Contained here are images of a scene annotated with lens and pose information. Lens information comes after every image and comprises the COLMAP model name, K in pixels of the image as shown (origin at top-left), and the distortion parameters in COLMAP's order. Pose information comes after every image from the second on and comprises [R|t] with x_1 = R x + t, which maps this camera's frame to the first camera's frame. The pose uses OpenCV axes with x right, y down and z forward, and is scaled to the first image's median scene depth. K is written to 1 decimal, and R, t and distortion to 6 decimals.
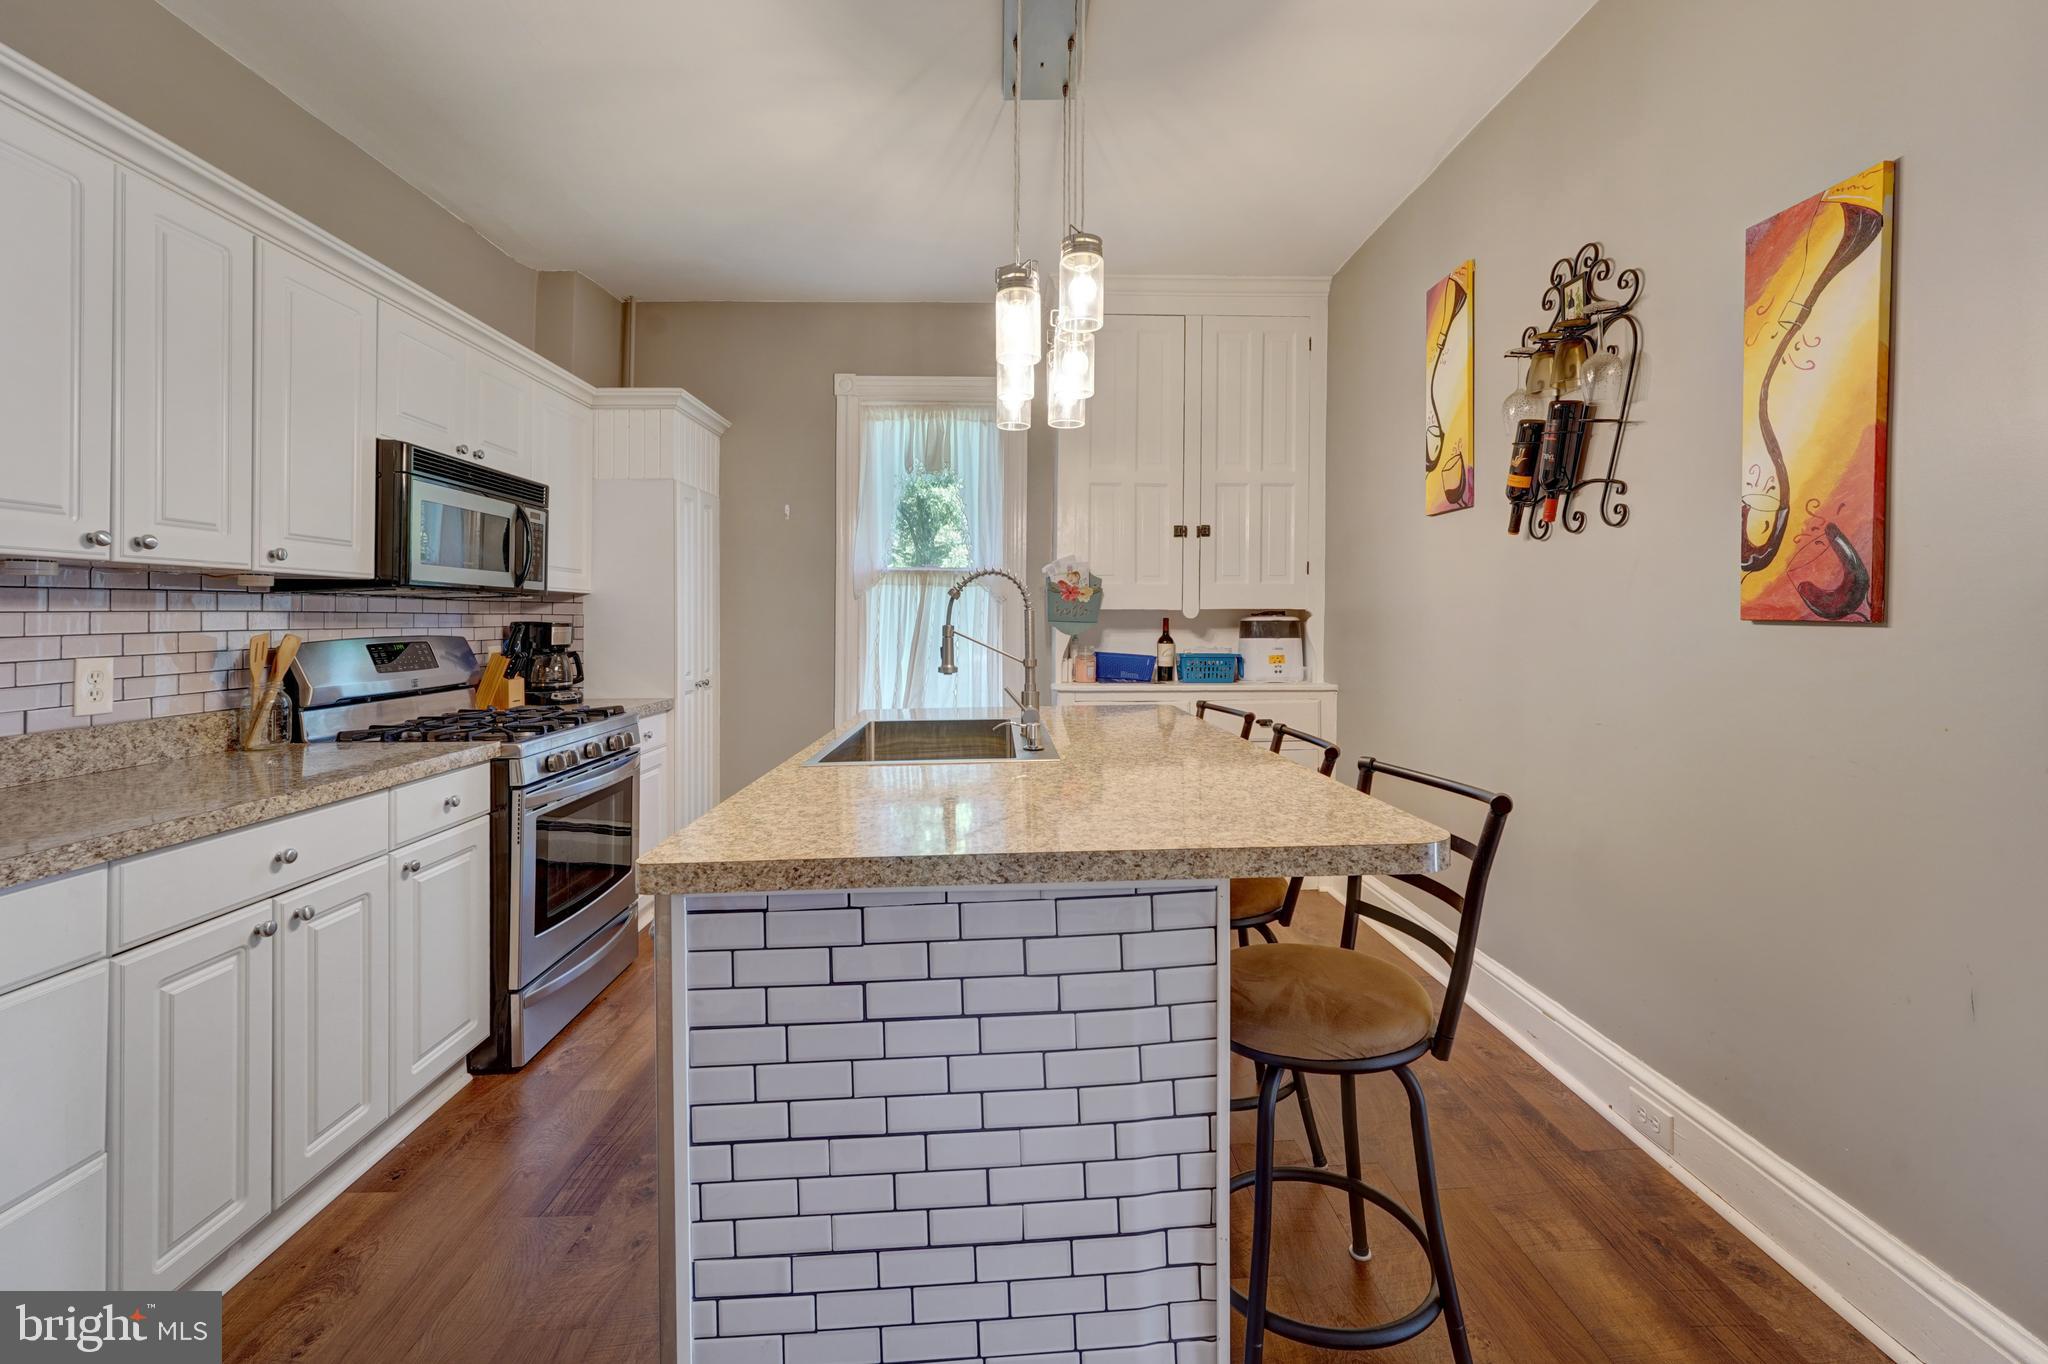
lens RADIAL K [[850.9, 0, 1028.9], [0, 850.9, 629.3], [0, 0, 1]] dist [-0.000172, -0.000147]
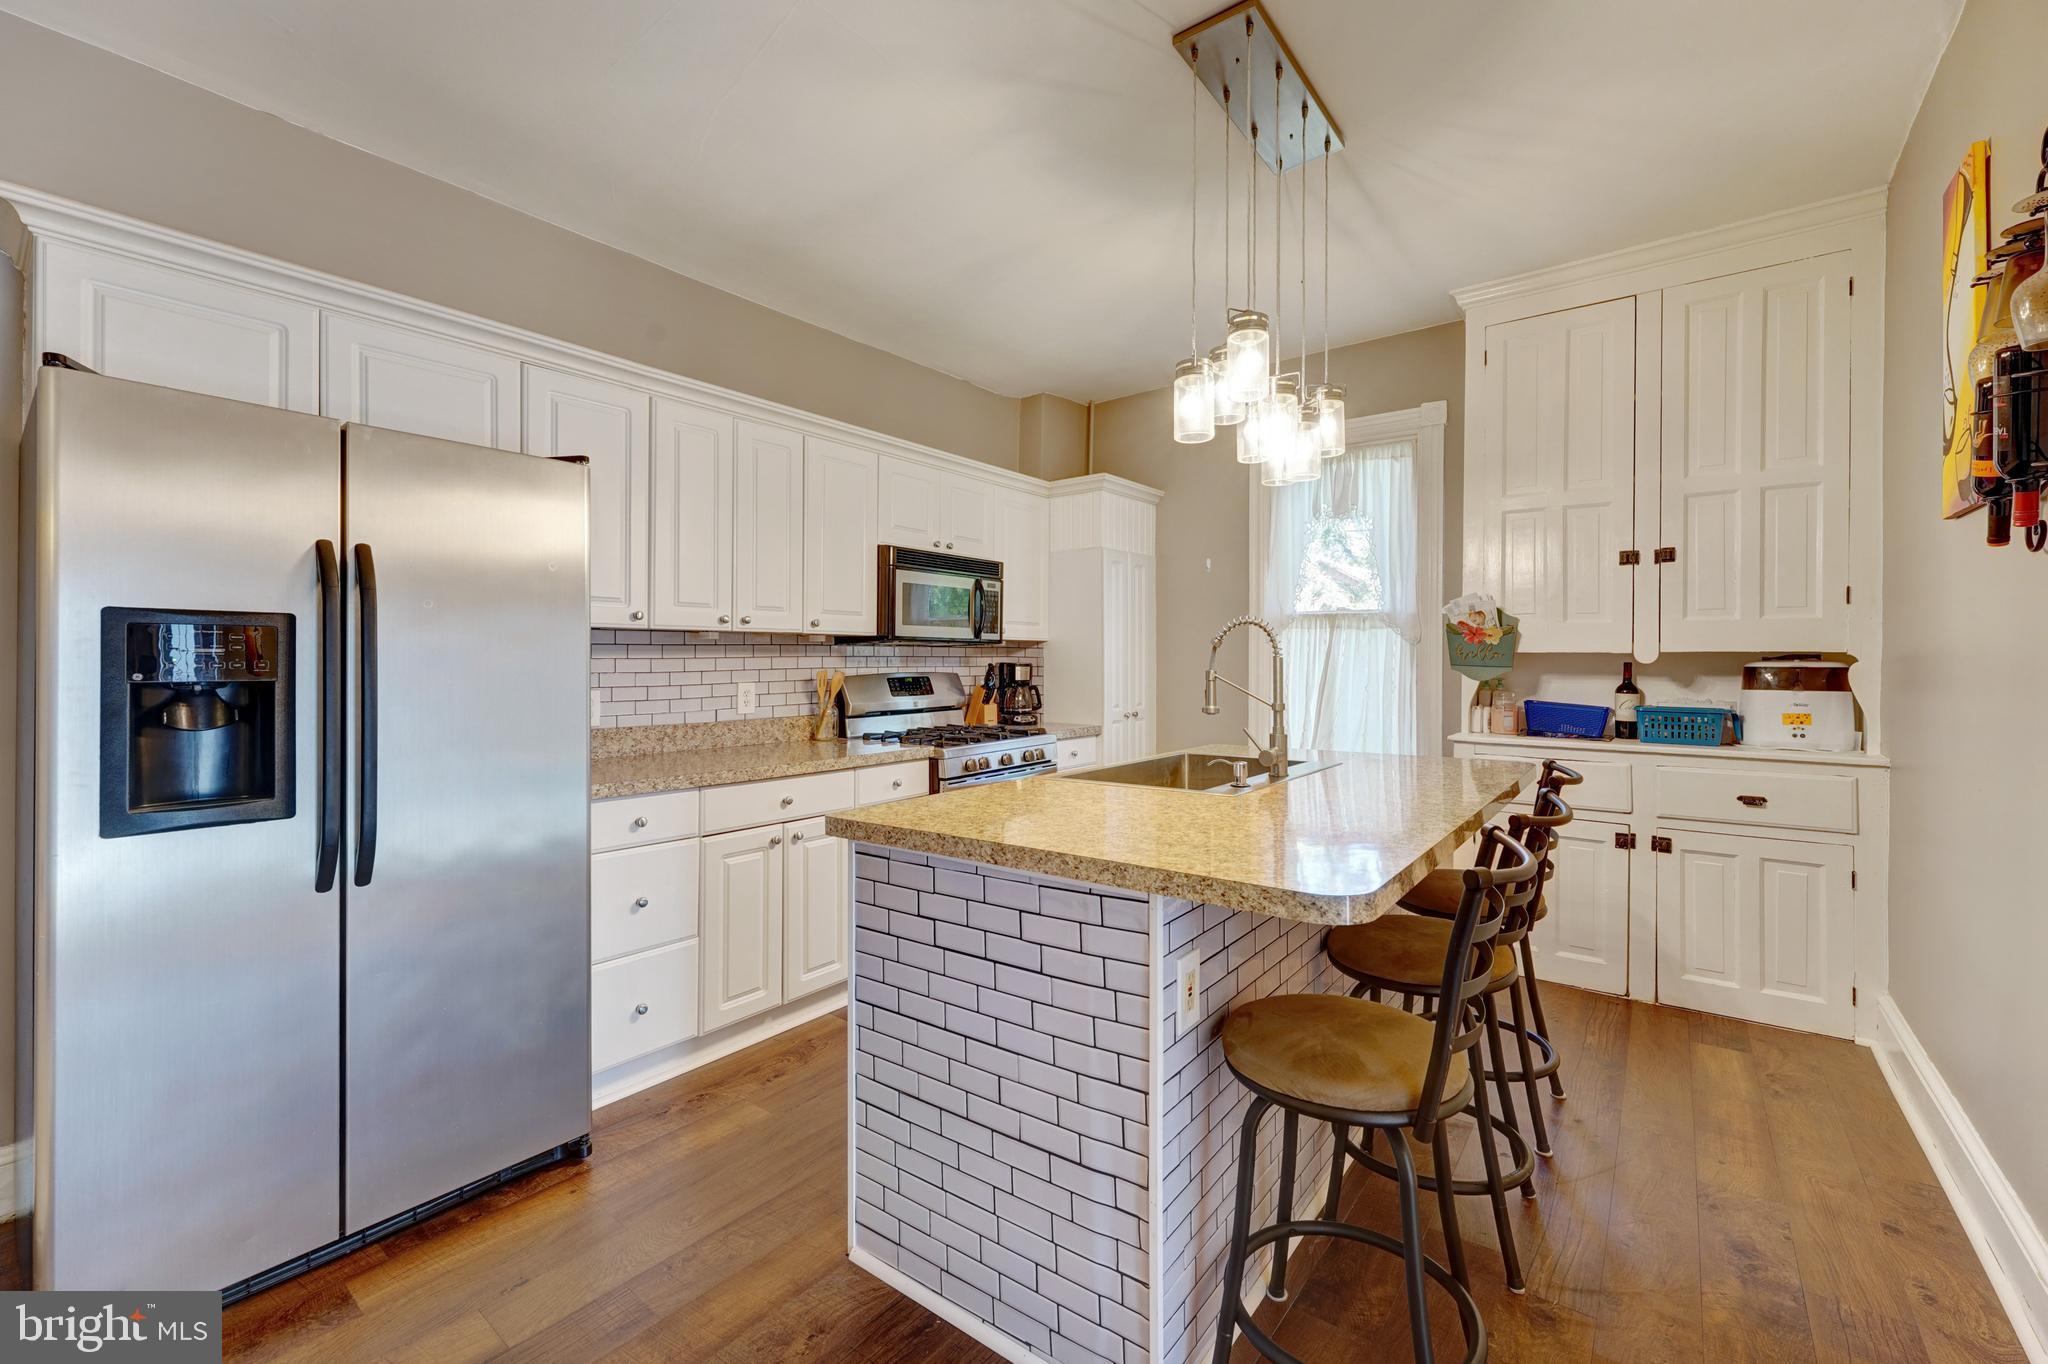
lens RADIAL K [[836.7, 0, 1018.2], [0, 836.7, 662.0], [0, 0, 1]] dist [0.000081, 0.000053]
pose [[0.766379, 0.006529, -0.642355, 0.413120], [-0.010256, 0.999945, -0.002072, -0.010813], [0.642307, 0.008176, 0.766404, -0.002271]]
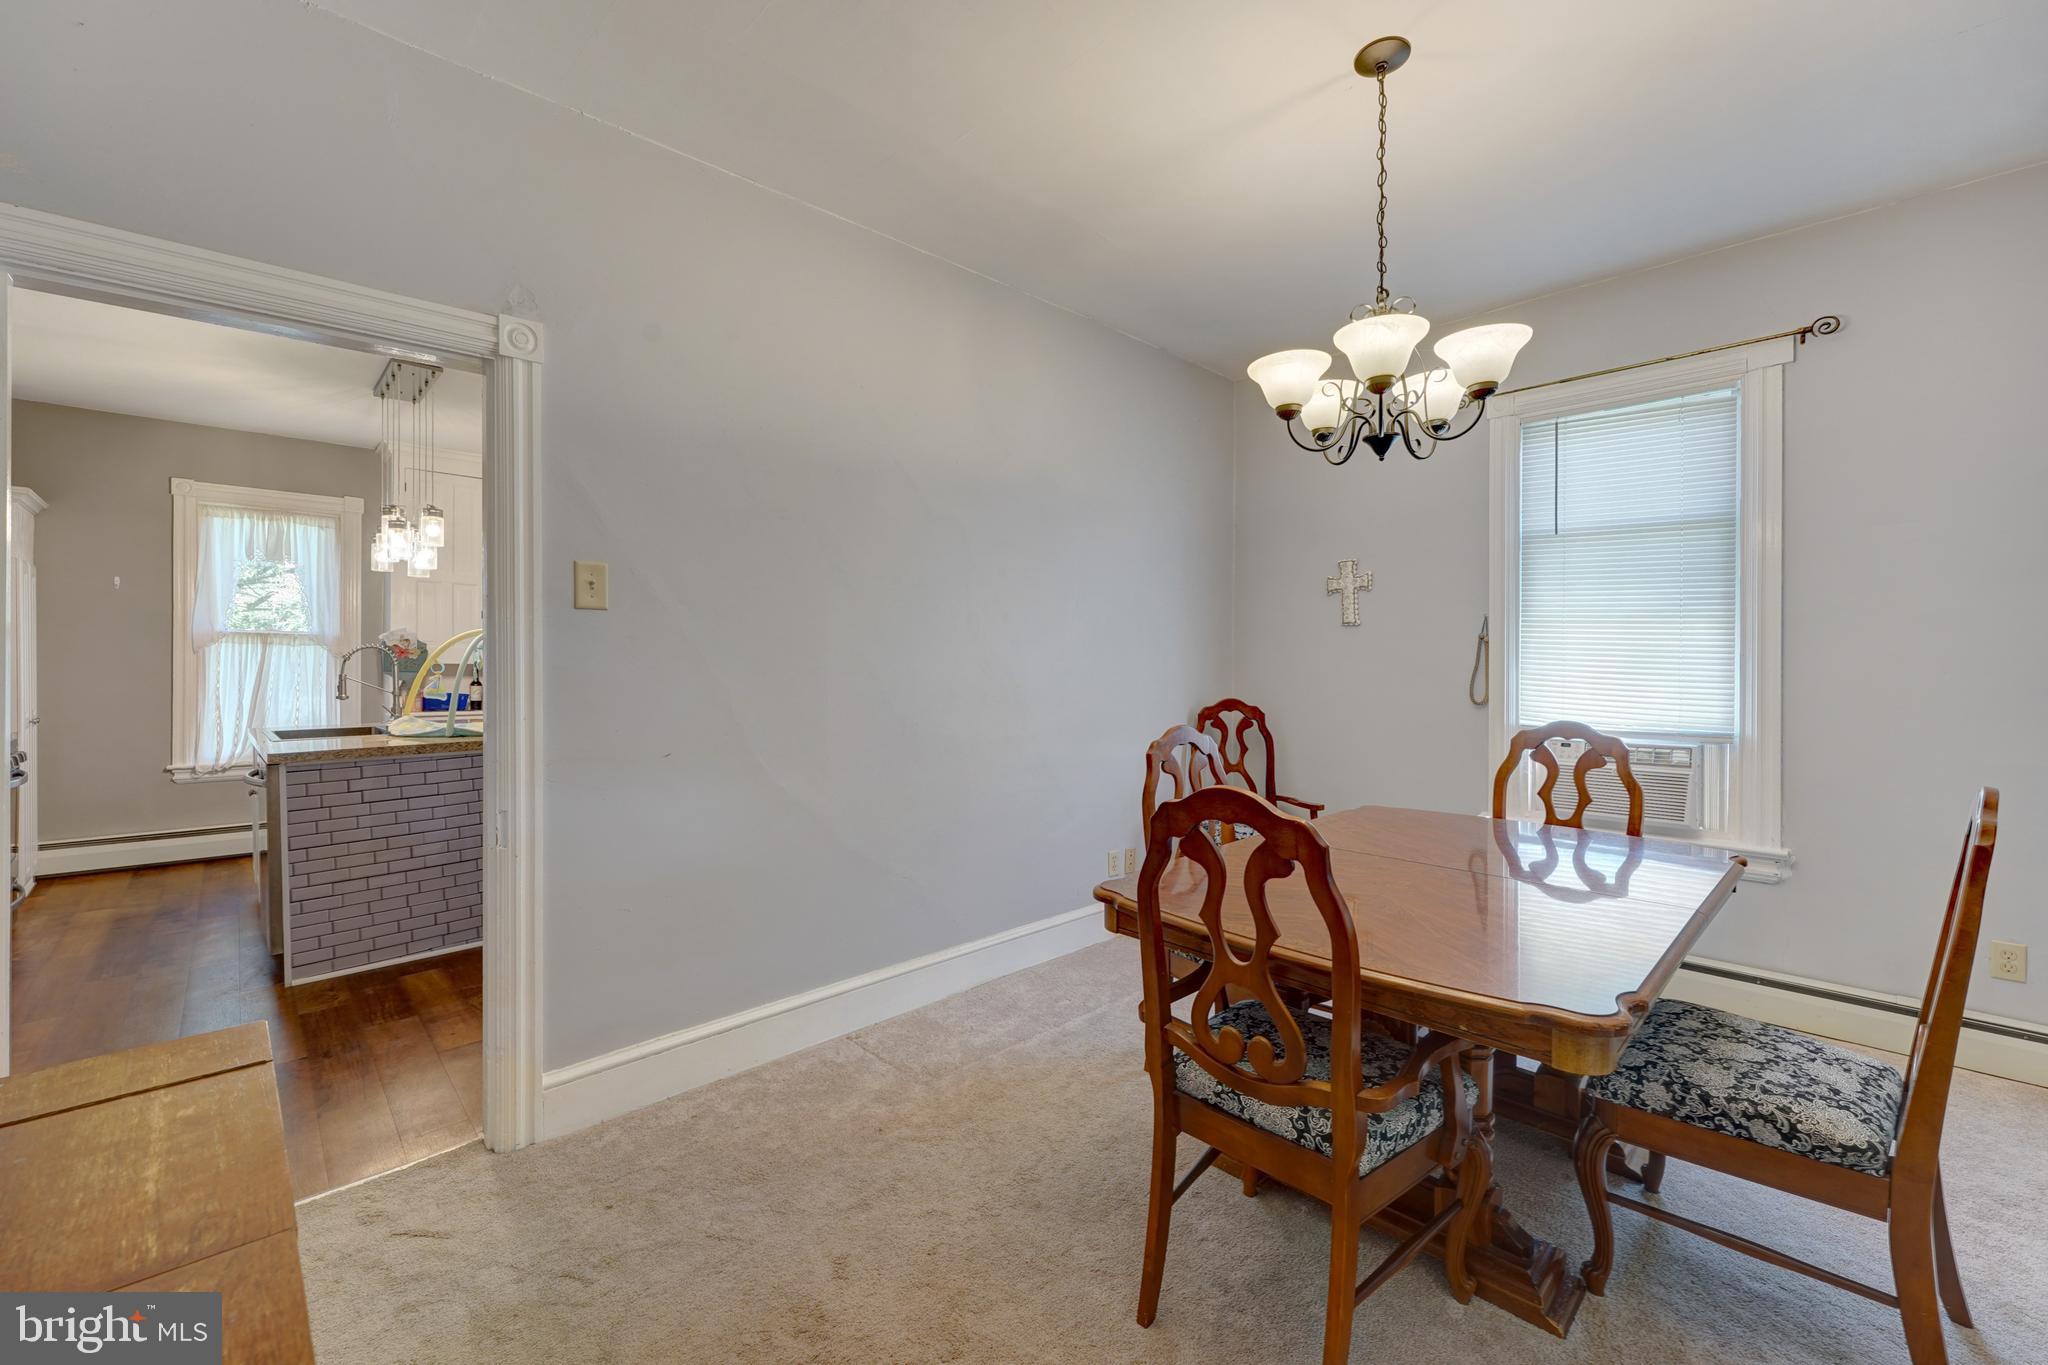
lens RADIAL K [[852.3, 0, 1022.5], [0, 852.3, 678.4], [0, 0, 1]] dist [0.000284, 0.000061]
pose [[0.745110, -0.003275, 0.666934, -0.234558], [0.002326, 0.999995, 0.002312, 0.003688], [-0.666938, -0.000171, 0.745113, -1.446233]]
